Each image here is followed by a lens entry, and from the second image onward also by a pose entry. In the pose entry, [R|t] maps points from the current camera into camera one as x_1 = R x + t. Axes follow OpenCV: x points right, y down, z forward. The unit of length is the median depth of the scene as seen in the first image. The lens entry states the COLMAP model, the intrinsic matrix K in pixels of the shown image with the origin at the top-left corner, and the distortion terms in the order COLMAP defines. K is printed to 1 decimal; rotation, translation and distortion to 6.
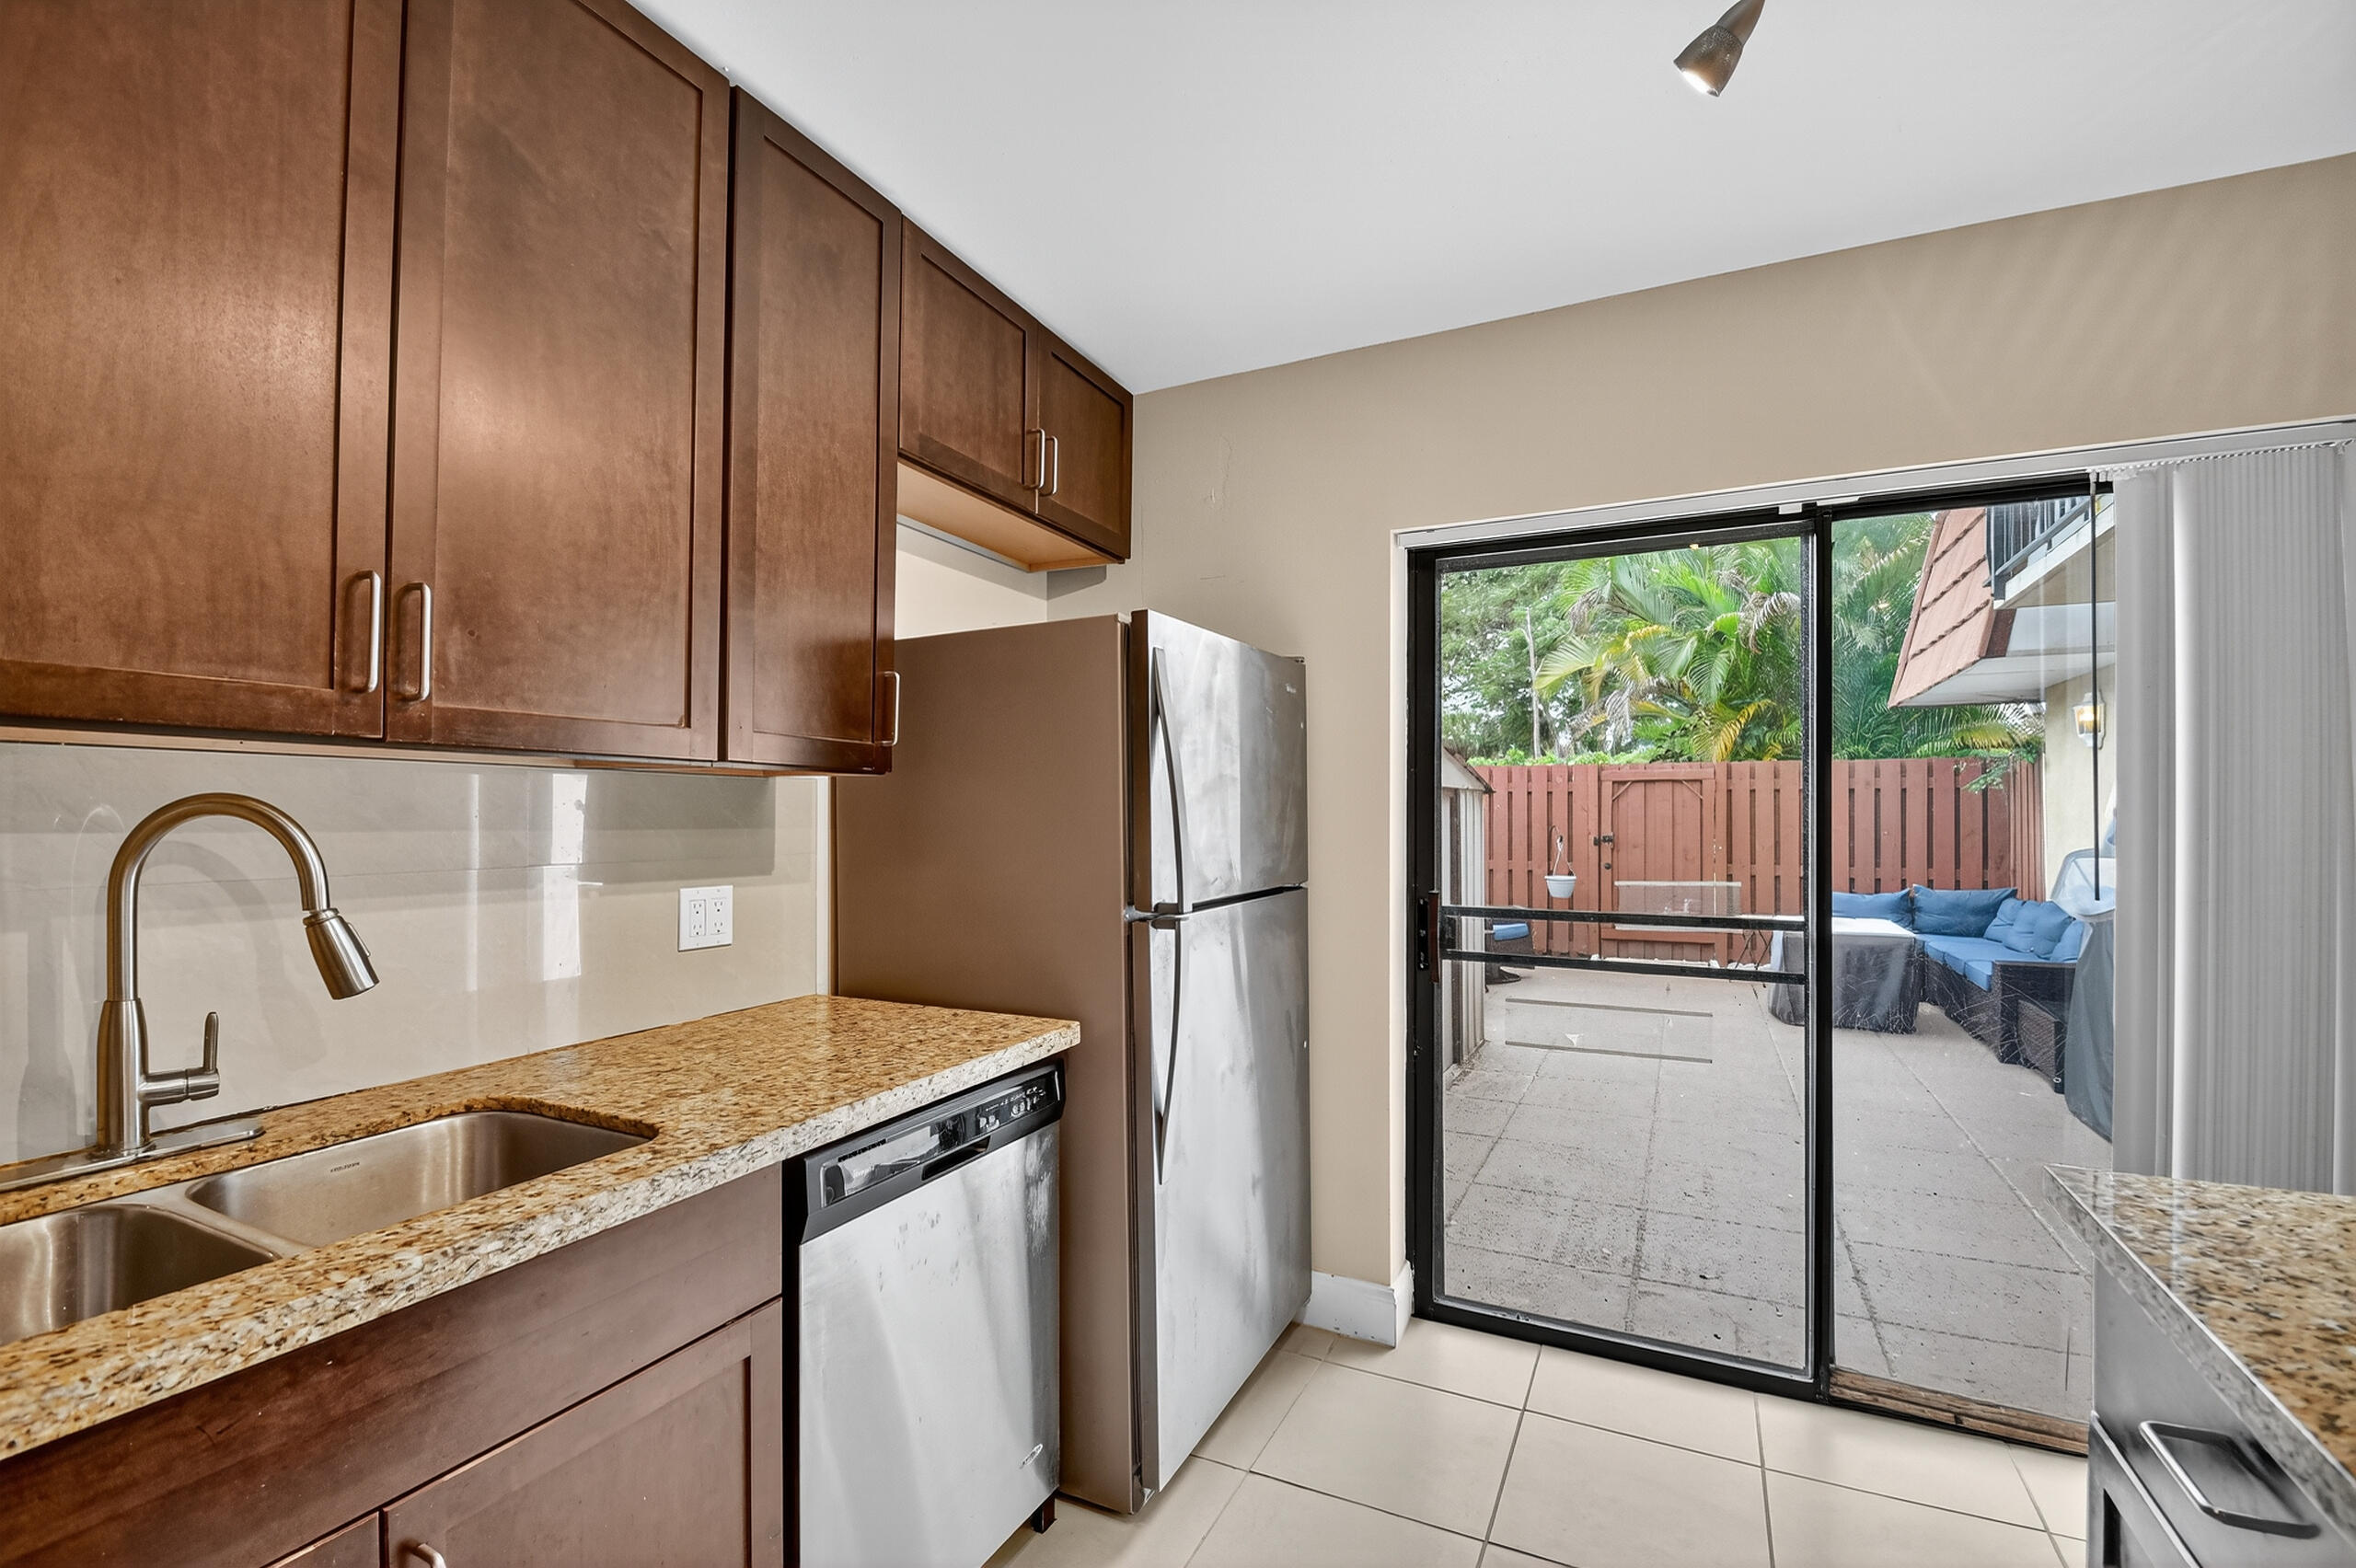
lens RADIAL K [[1041.3, 0, 1188.2], [0, 1041.3, 806.8], [0, 0, 1]] dist [-0.002563, -0.000497]
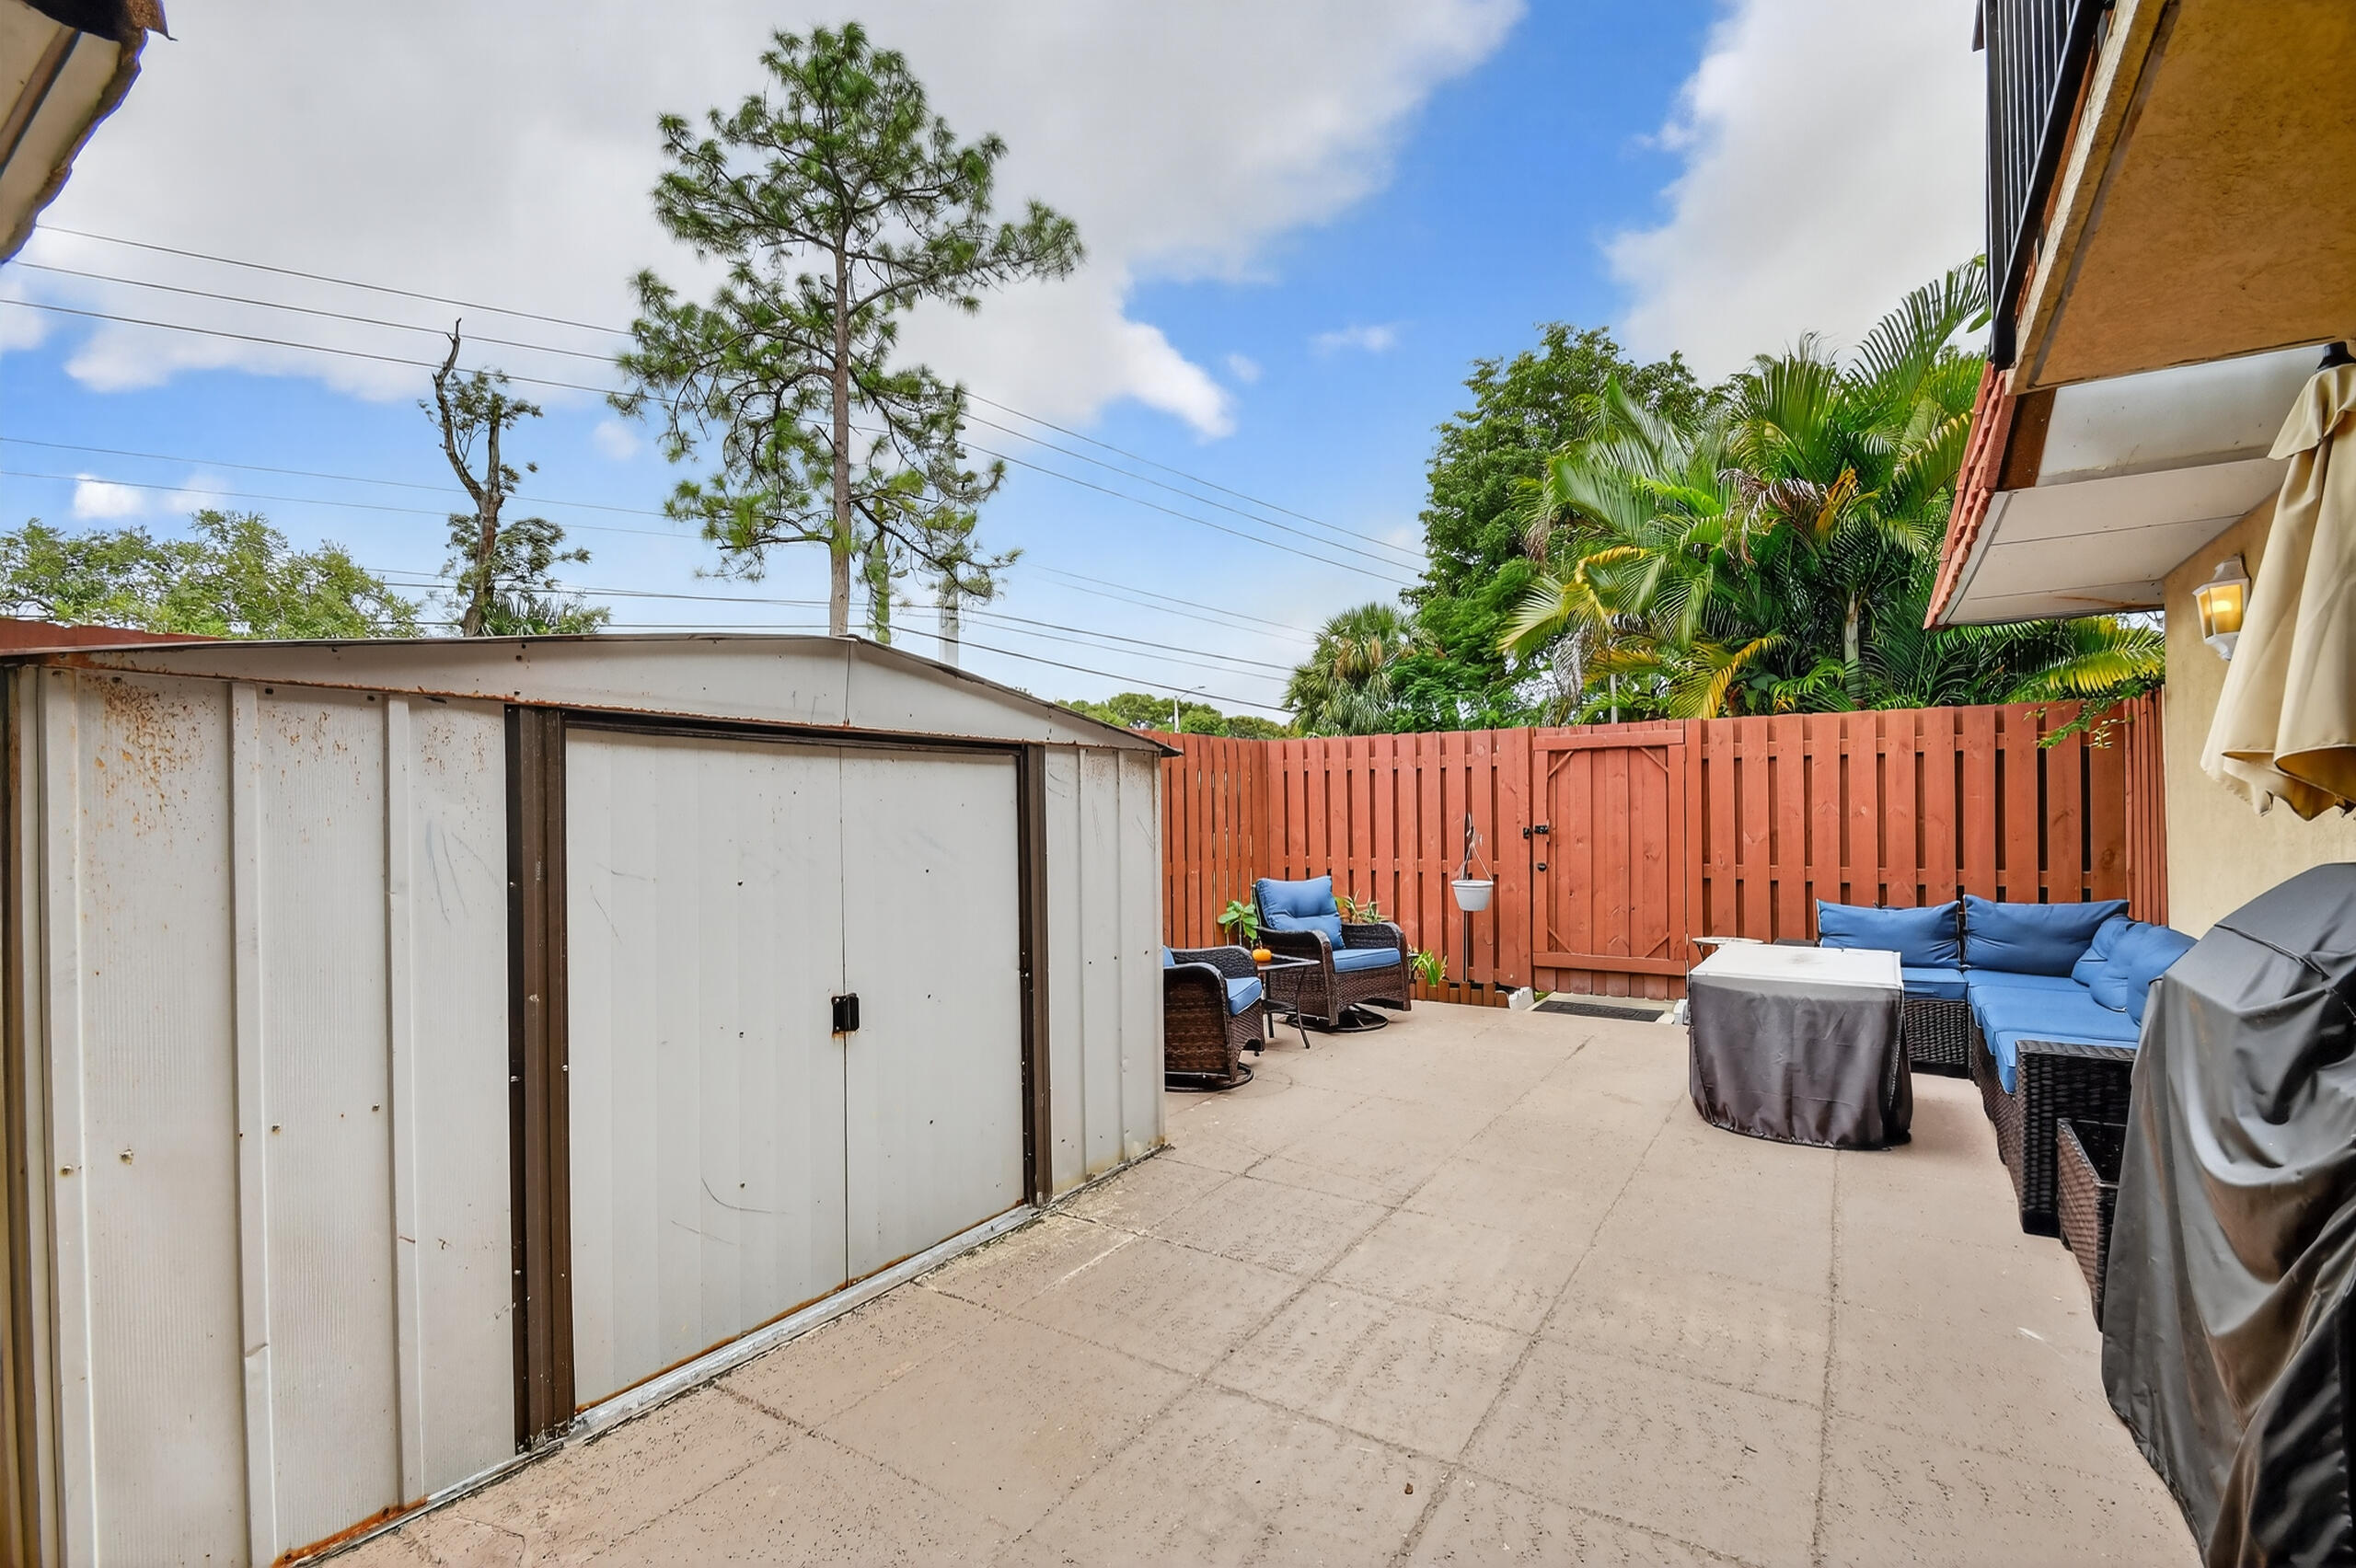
lens RADIAL K [[1041.3, 0, 1195.0], [0, 1041.3, 799.8], [0, 0, 1]] dist [-0.002563, -0.000497]
pose [[0.993447, -0.010177, -0.113840, 0.268023], [0.009514, 0.999934, -0.006371, 0.013011], [0.113897, 0.005247, 0.993479, 0.267436]]
